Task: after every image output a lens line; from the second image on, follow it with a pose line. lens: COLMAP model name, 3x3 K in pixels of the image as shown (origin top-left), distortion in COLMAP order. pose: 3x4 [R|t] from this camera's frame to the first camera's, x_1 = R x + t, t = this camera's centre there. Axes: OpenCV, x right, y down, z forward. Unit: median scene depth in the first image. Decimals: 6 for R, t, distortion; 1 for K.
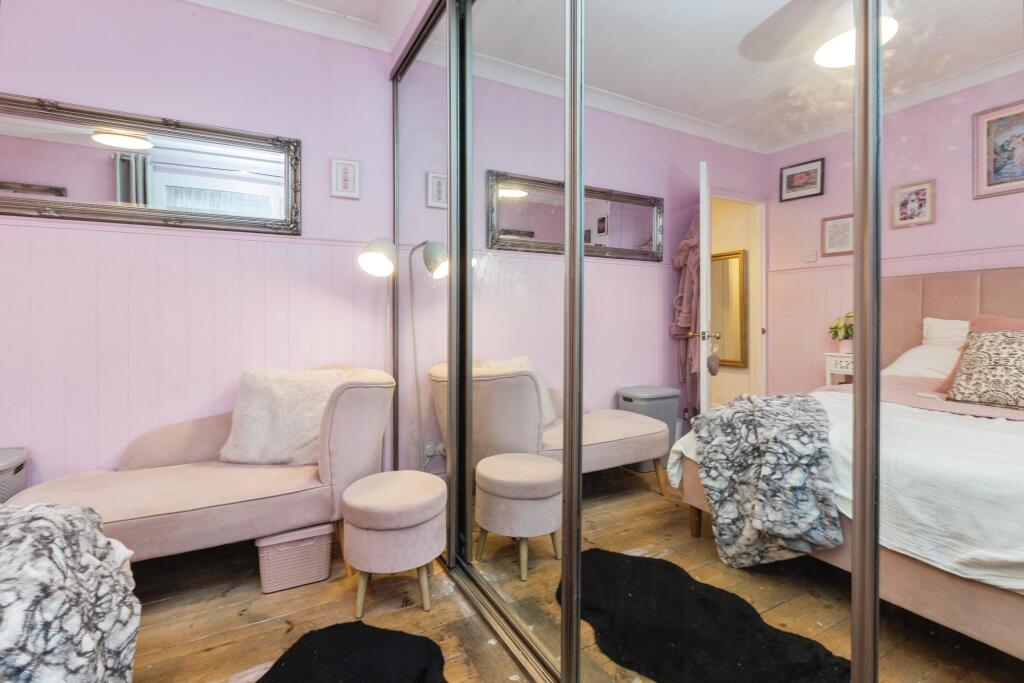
lens RADIAL K [[466.0, 0, 488.0], [0, 466.0, 318.1], [0, 0, 1]] dist [0.002329, -0.000331]
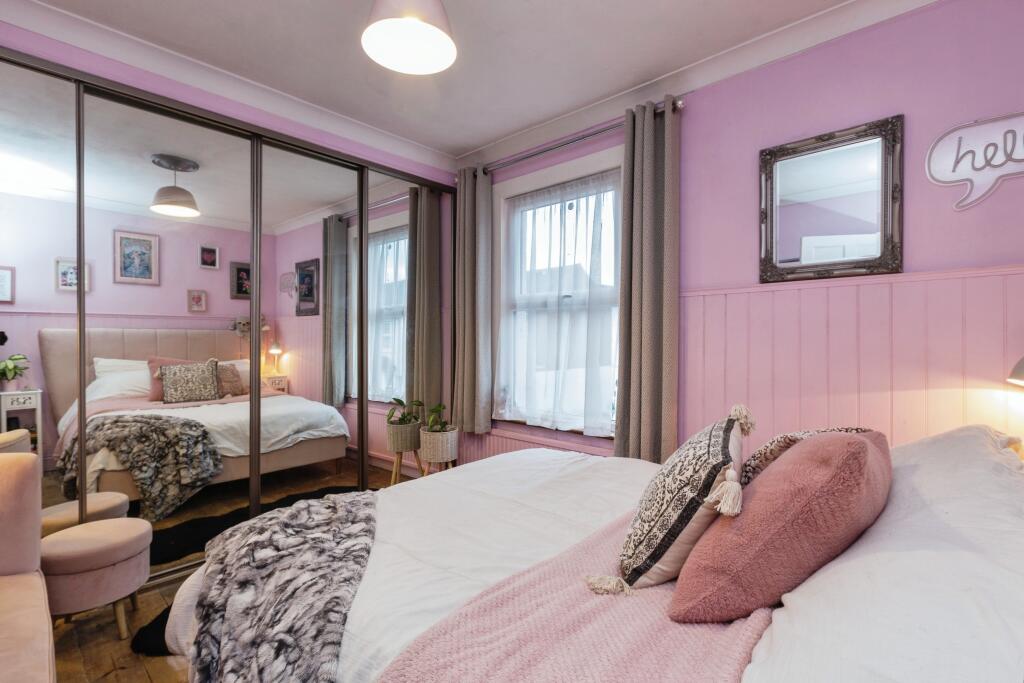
lens RADIAL K [[466.0, 0, 511.6], [0, 466.0, 341.1], [0, 0, 1]] dist [0.002329, -0.000331]
pose [[-0.351213, -0.005673, 0.936278, -1.385674], [-0.001773, 0.999984, 0.005394, -0.095099], [-0.936294, 0.000235, -0.351218, 0.420656]]
